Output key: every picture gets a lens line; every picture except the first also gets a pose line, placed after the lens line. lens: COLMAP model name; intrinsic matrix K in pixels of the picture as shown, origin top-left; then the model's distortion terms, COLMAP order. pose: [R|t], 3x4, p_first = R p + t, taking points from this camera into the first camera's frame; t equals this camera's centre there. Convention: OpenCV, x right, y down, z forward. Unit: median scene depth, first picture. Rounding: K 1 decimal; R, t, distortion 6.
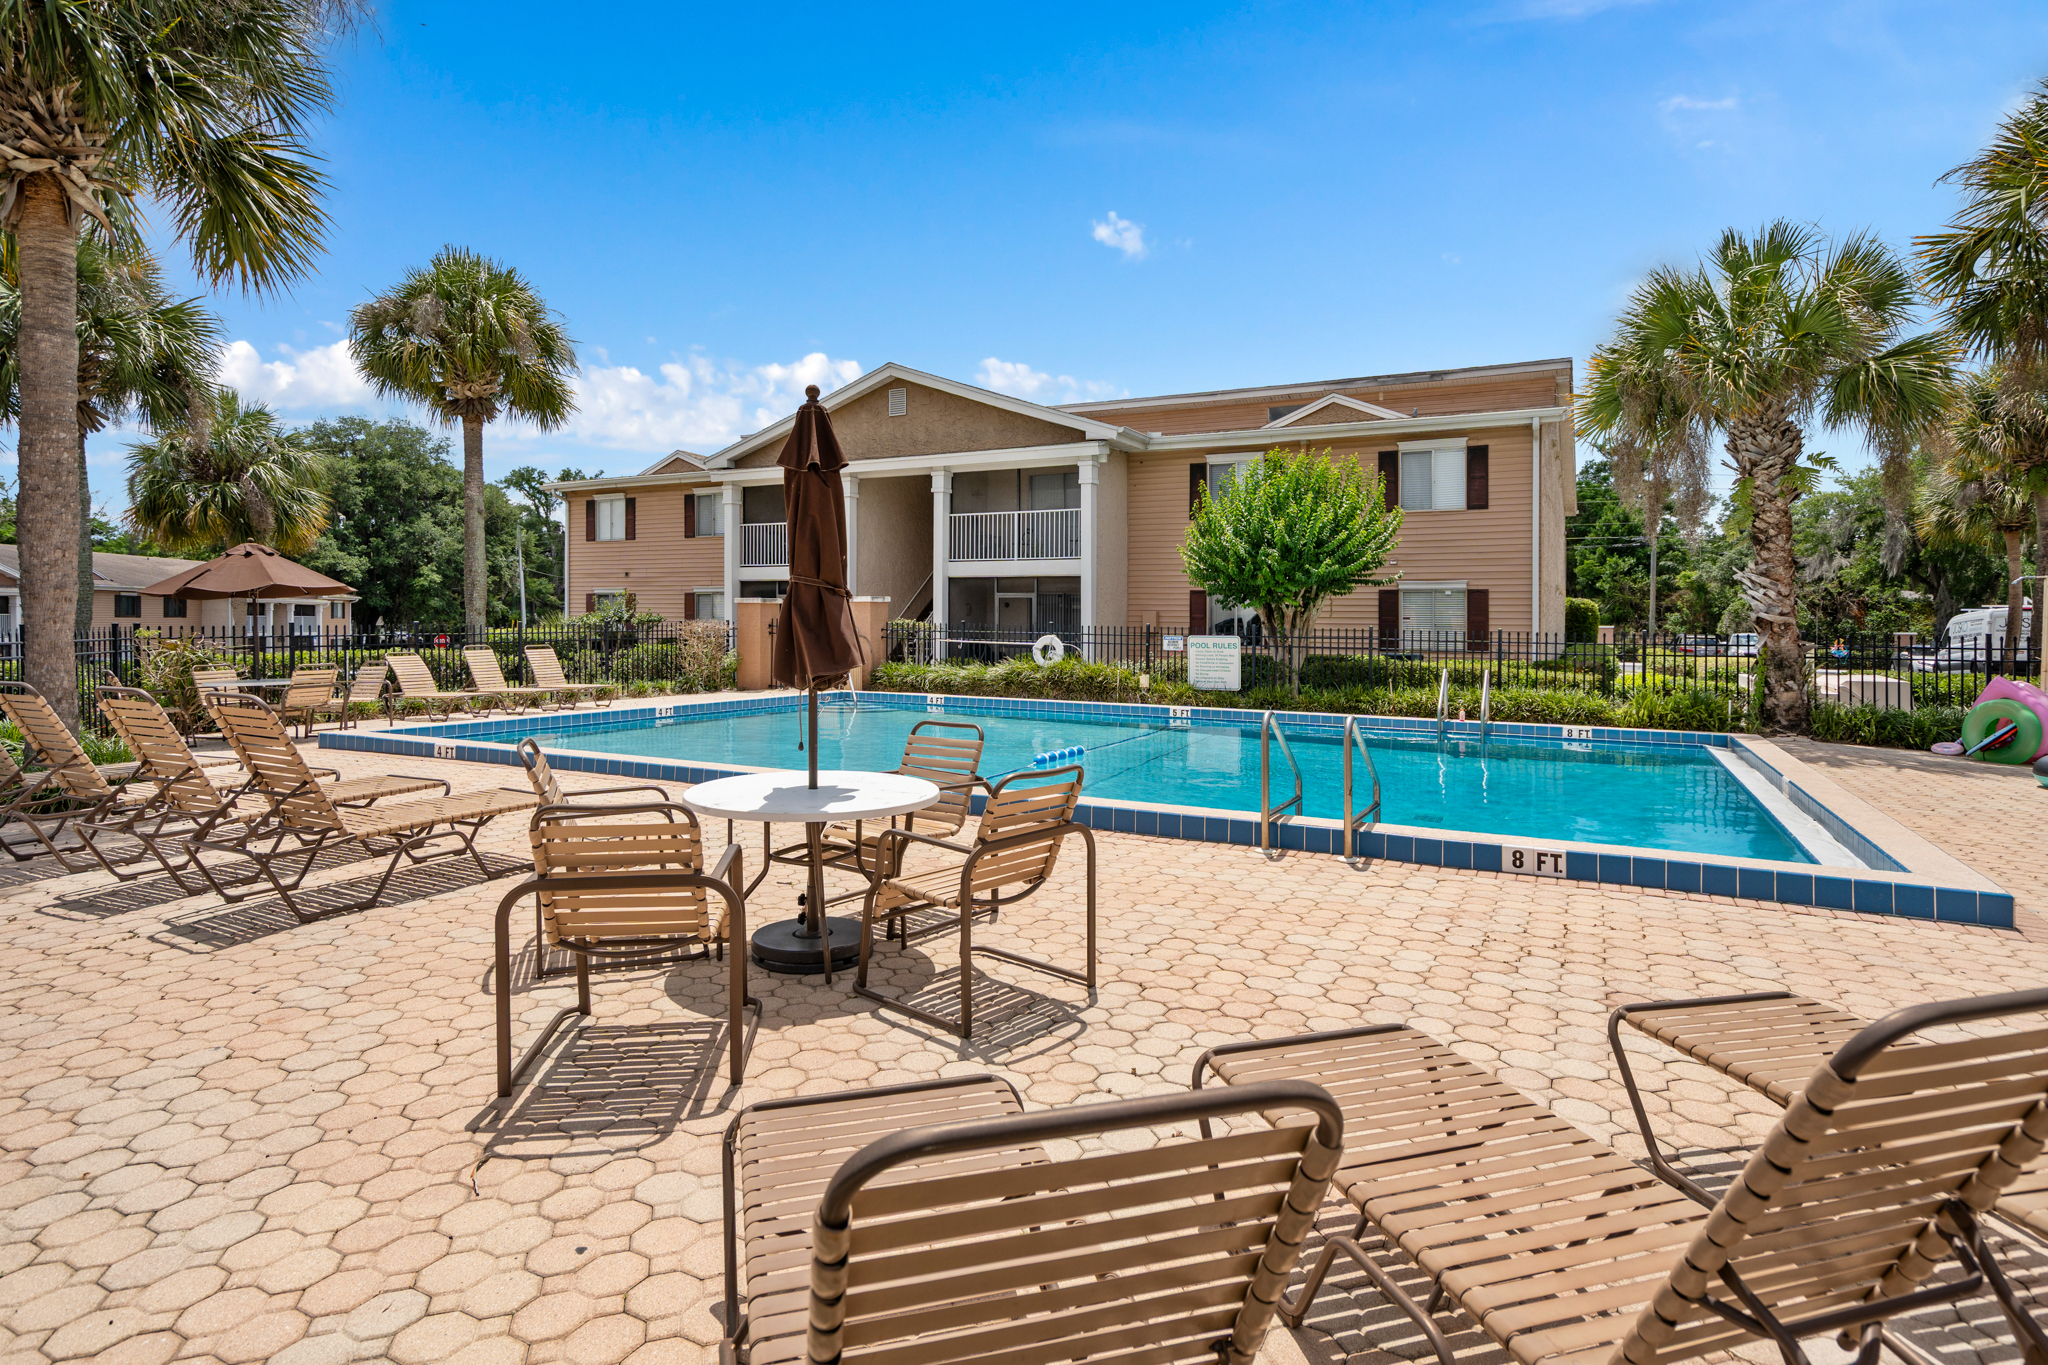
lens RADIAL K [[1110.4, 0, 972.1], [0, 1110.4, 607.2], [0, 0, 1]] dist [-0.000738, 0.000052]
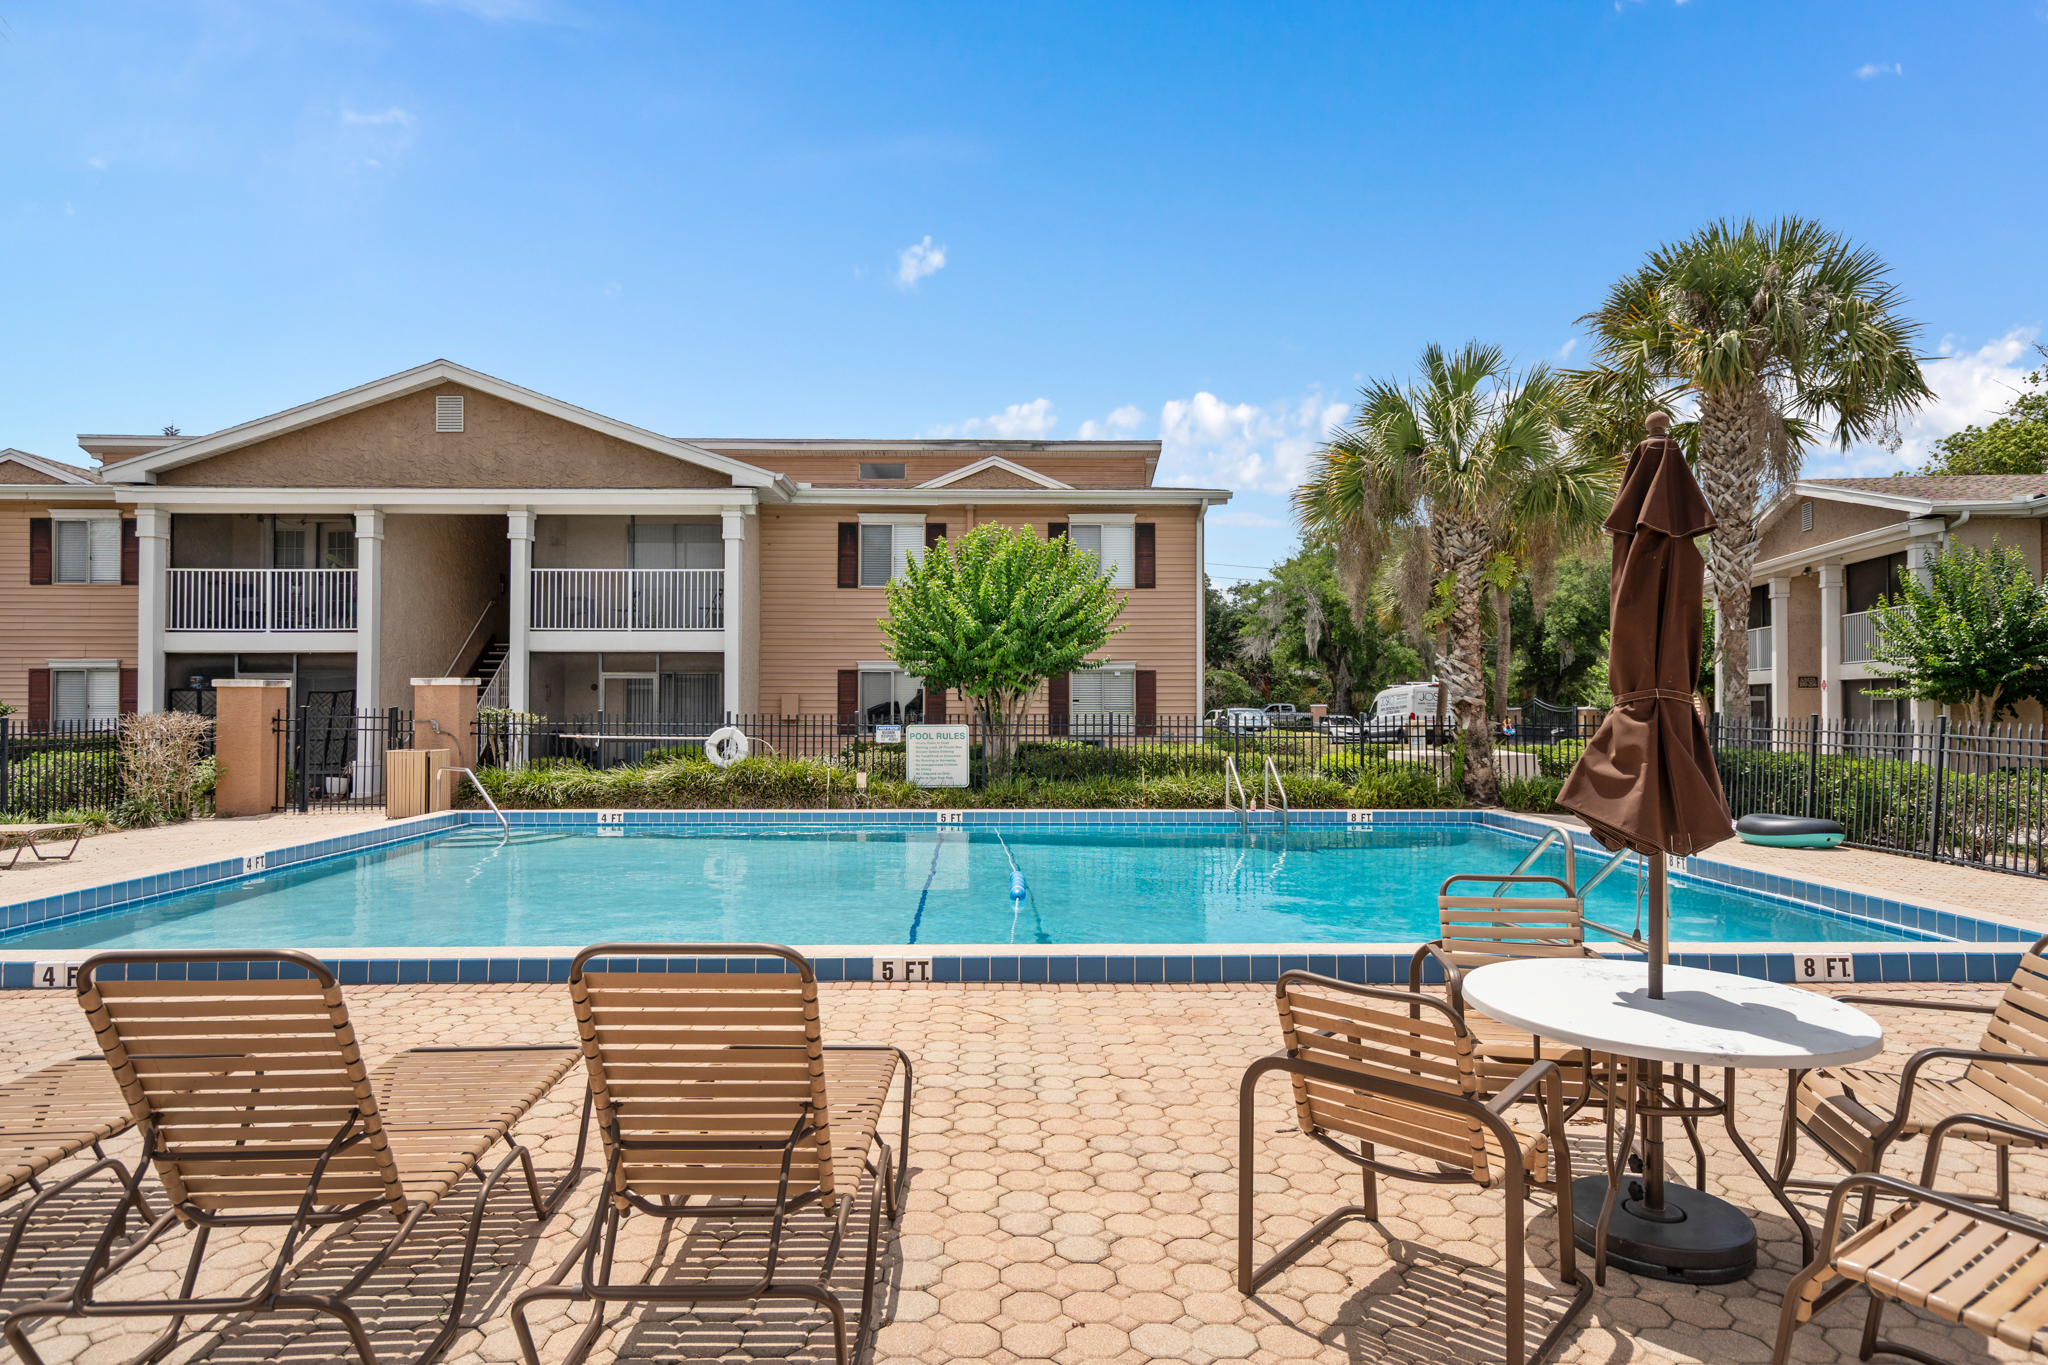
lens RADIAL K [[1238.8, 0, 1031.3], [0, 1238.8, 670.6], [0, 0, 1]] dist [0.006671, 0.000980]
pose [[0.862486, 0.002291, 0.506075, -0.180319], [0.002096, 0.999965, -0.008099, -0.007259], [-0.506076, 0.008047, 0.862452, 0.111352]]
